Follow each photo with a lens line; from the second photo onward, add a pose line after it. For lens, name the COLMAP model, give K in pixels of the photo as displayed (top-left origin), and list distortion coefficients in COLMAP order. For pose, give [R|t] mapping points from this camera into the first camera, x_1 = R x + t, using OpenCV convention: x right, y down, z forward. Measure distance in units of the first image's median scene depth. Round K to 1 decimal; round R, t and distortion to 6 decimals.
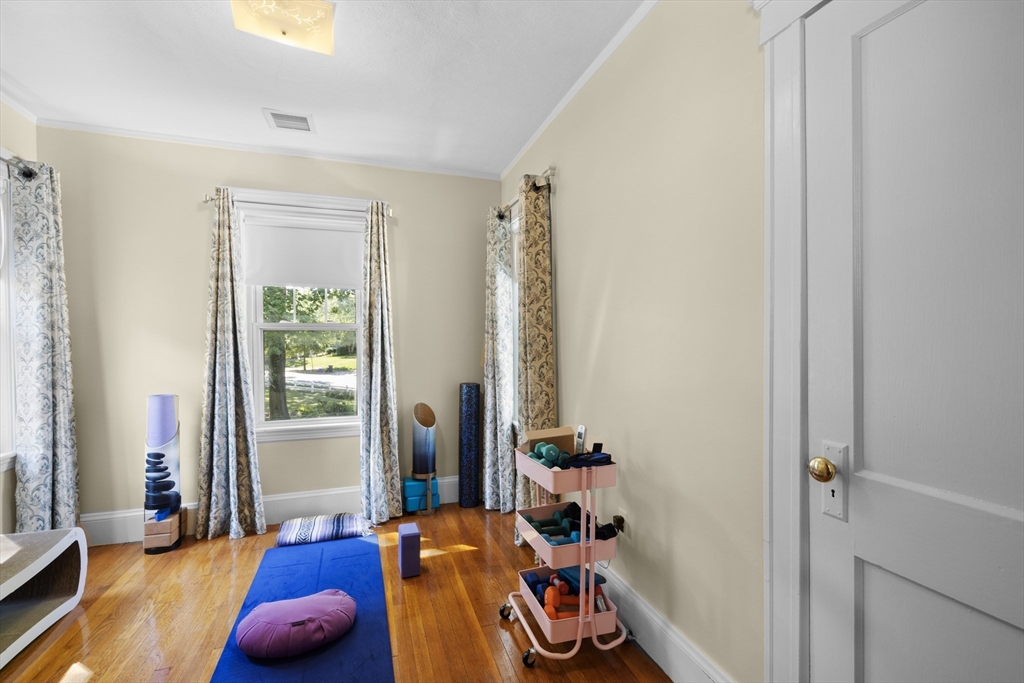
lens RADIAL K [[441.7, 0, 508.1], [0, 441.7, 340.3], [0, 0, 1]] dist [-0.006844, -0.000713]
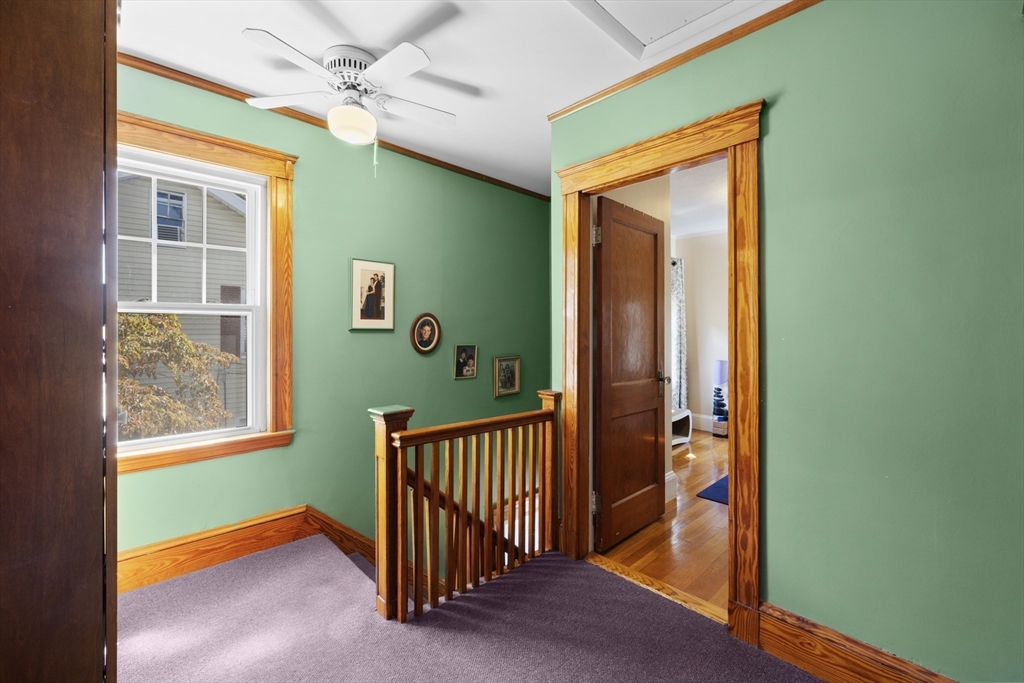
lens RADIAL K [[441.7, 0, 509.6], [0, 441.7, 336.3], [0, 0, 1]] dist [-0.006844, -0.000713]
pose [[0.415077, 0.010010, -0.909731, 0.689486], [-0.013089, 0.999902, 0.005031, 0.018727], [0.909692, 0.009819, 0.415168, -0.769706]]
